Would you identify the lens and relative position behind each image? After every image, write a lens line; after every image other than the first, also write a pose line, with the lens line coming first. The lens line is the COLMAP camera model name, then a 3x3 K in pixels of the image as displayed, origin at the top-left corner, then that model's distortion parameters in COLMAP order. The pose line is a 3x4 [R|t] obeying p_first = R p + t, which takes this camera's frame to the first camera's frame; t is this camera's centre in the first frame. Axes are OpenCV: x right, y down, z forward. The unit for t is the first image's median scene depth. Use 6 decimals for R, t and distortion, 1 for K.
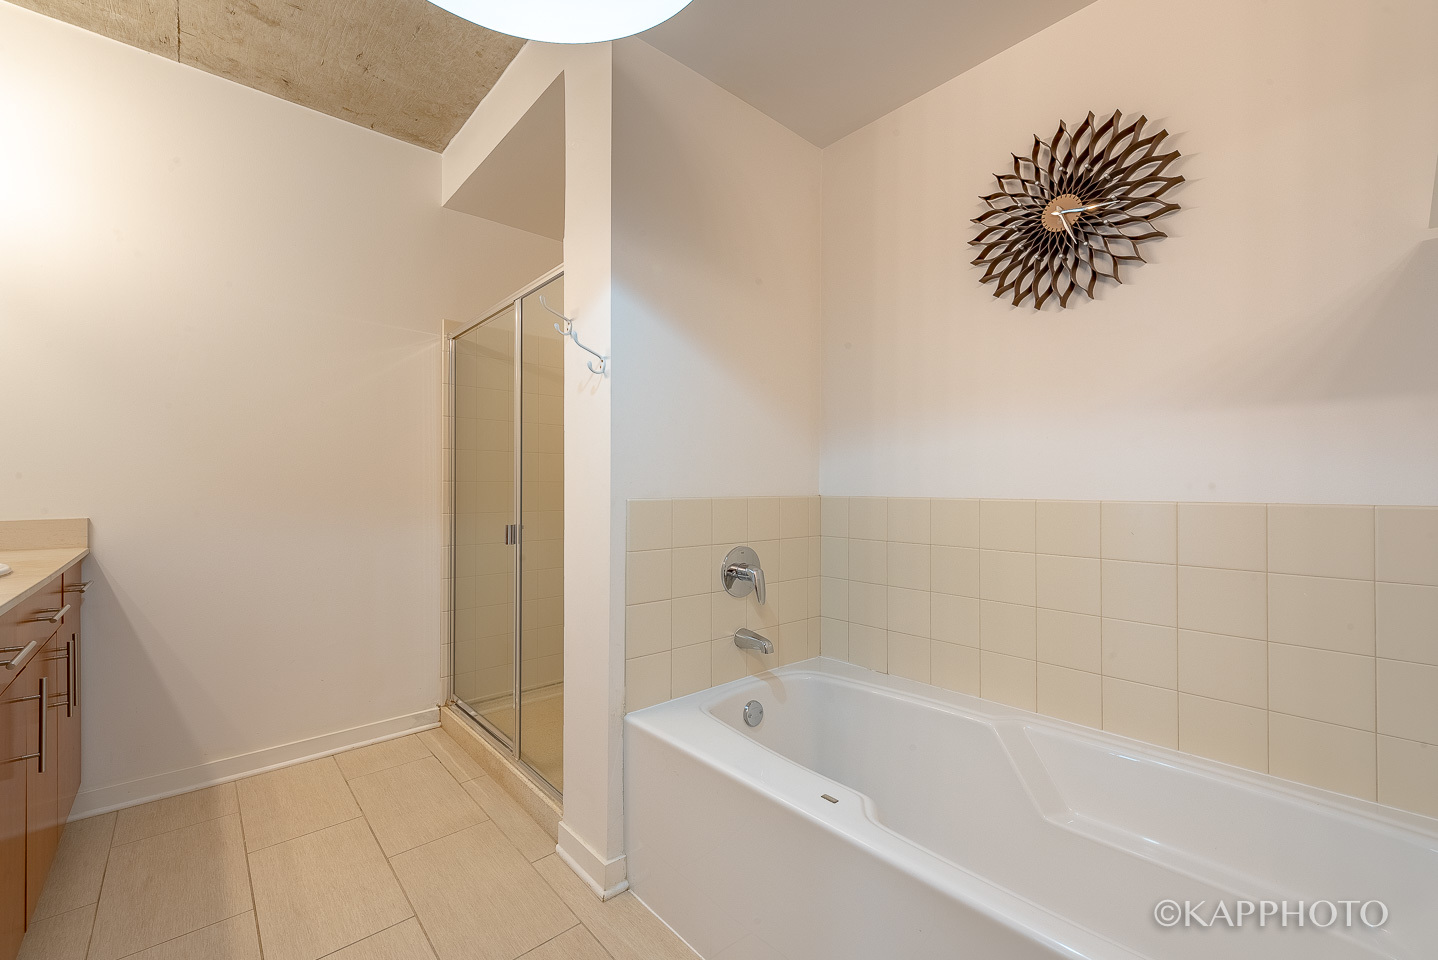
lens RADIAL K [[595.4, 0, 715.8], [0, 595.4, 482.0], [0, 0, 1]] dist [0.030371, -0.000360]
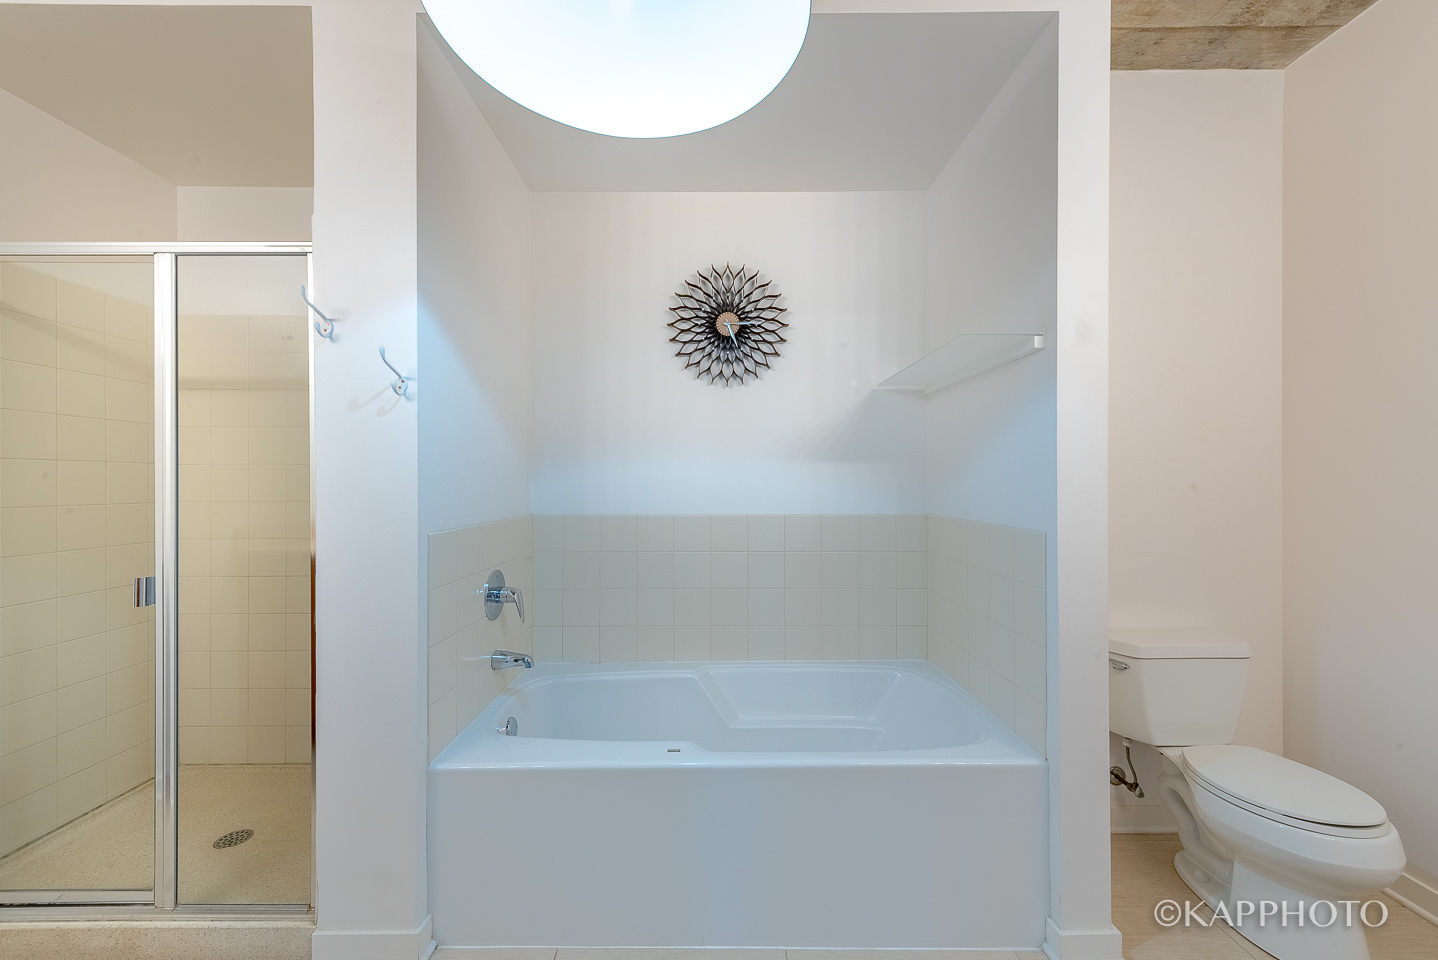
lens RADIAL K [[595.4, 0, 715.8], [0, 595.4, 482.0], [0, 0, 1]] dist [0.030371, -0.000360]
pose [[0.656149, 0.000745, 0.754631, -0.566668], [-0.001824, 0.999998, 0.000598, -0.052260], [-0.754629, -0.001769, 0.656149, 0.047142]]
